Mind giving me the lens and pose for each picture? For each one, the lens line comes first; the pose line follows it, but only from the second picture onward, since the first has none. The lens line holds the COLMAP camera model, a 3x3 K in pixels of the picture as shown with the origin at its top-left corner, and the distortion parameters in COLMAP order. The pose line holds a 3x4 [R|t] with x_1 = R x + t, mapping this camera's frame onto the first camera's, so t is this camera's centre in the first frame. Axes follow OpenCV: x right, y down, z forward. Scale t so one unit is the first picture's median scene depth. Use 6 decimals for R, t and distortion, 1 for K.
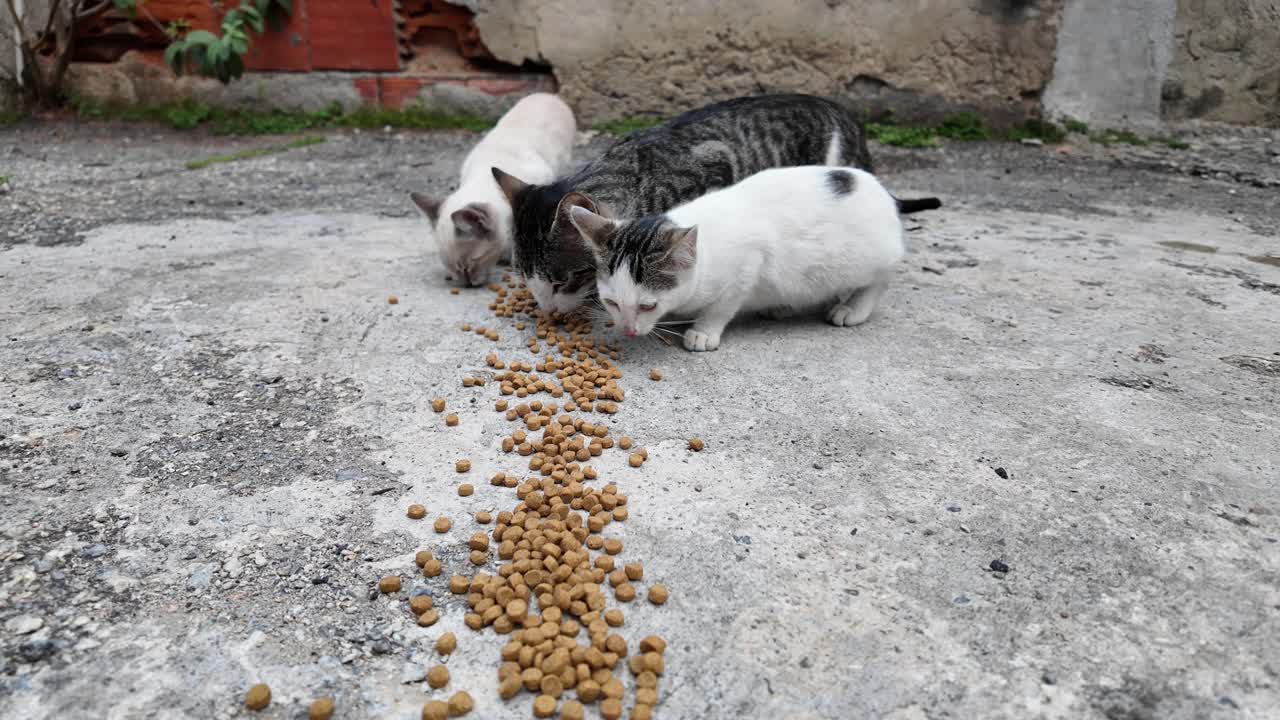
lens RADIAL K [[872.0, 0, 640.0], [0, 872.0, 360.0], [0, 0, 1]] dist [0.096812, -0.133967]
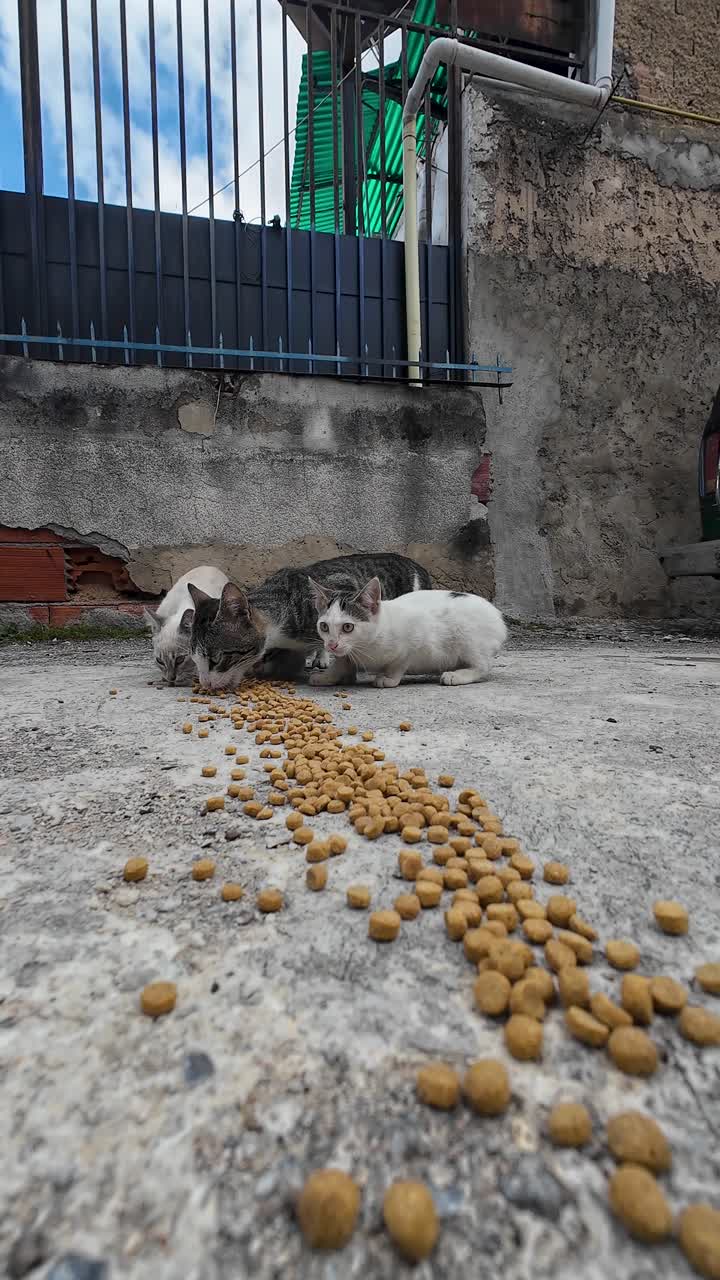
lens RADIAL K [[607.6, 0, 360.0], [0, 607.6, 640.0], [0, 0, 1]] dist [-0.000305, -0.000006]
pose [[0.958455, -0.039839, 0.282449, -0.107509], [0.139519, 0.929142, -0.342388, 0.118733], [-0.248795, 0.367570, 0.896099, 0.067058]]
